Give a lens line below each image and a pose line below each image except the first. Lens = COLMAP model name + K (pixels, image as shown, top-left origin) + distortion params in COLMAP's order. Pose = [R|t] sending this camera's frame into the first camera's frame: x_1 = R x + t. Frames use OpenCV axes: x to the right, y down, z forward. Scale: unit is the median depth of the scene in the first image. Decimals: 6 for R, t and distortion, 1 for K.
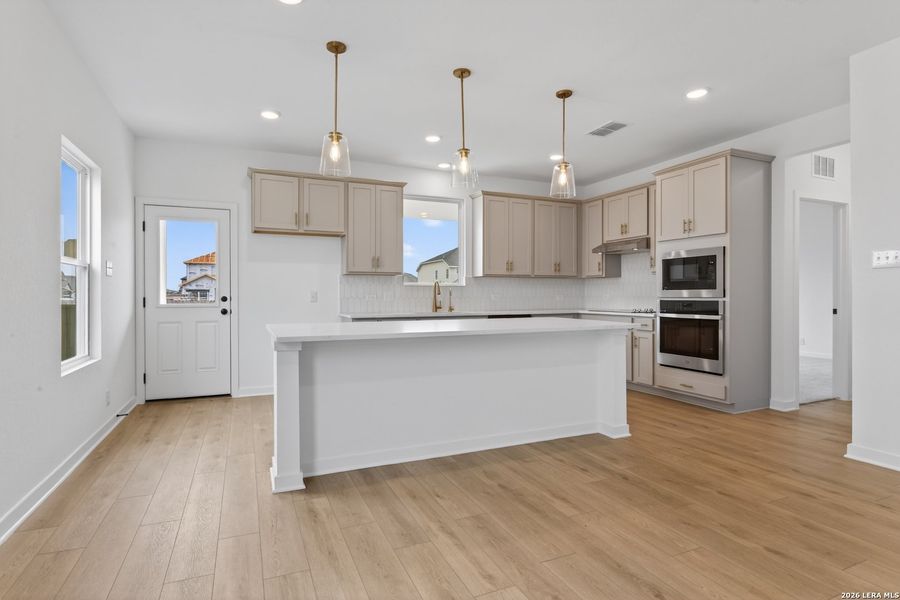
lens RADIAL K [[473.8, 0, 450.0], [0, 473.8, 300.9], [0, 0, 1]] dist [0.001924, -0.002866]
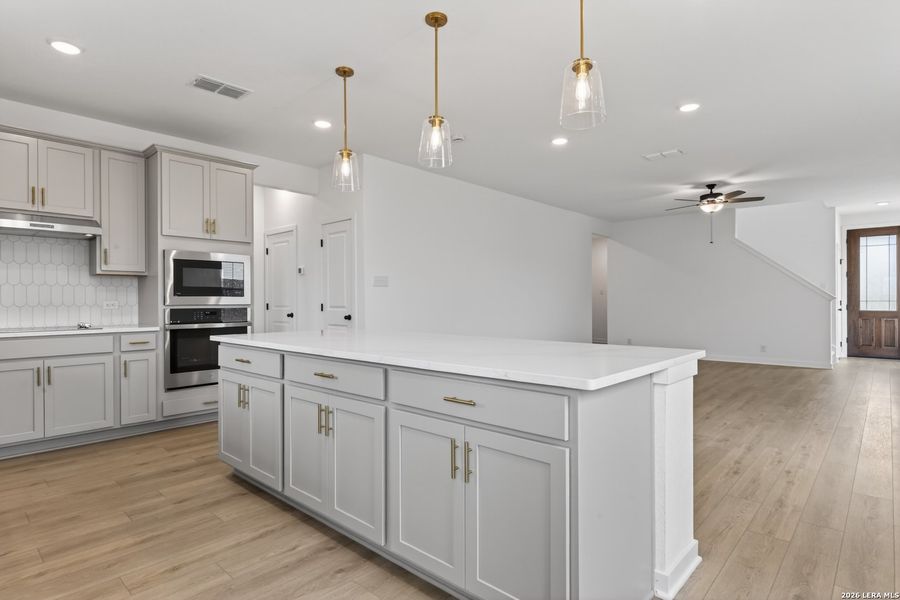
lens RADIAL K [[473.8, 0, 448.2], [0, 473.8, 301.7], [0, 0, 1]] dist [0.001924, -0.002866]
pose [[-0.397221, 0.000174, 0.917723, -0.475280], [0.010061, 0.999941, 0.004165, -0.012041], [-0.917668, 0.010887, -0.397199, 0.876681]]
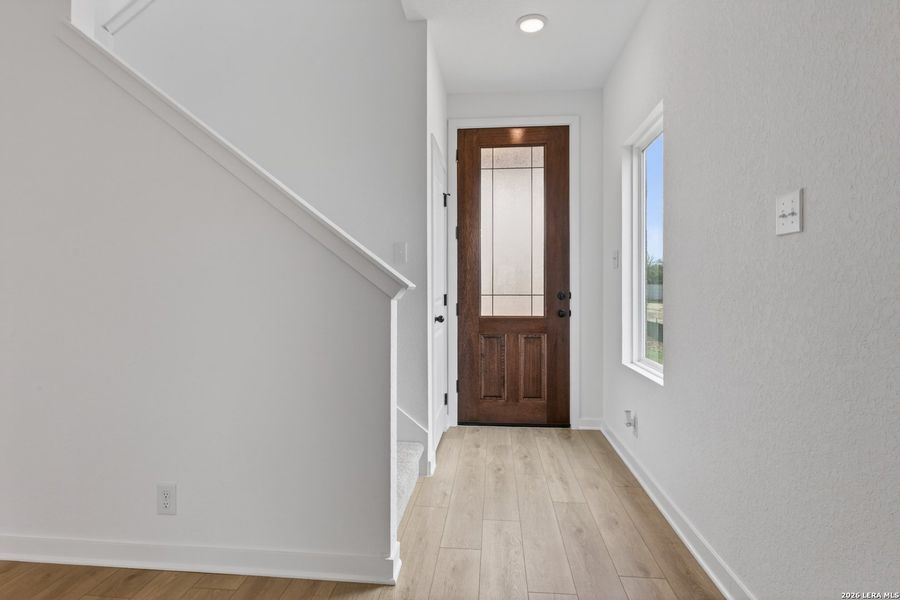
lens RADIAL K [[473.8, 0, 450.6], [0, 473.8, 298.6], [0, 0, 1]] dist [0.001924, -0.002866]
pose [[-0.873697, -0.001397, 0.486468, 0.143202], [0.005628, 0.999900, 0.012979, 0.002899], [-0.486438, 0.014077, -0.873602, -0.410301]]
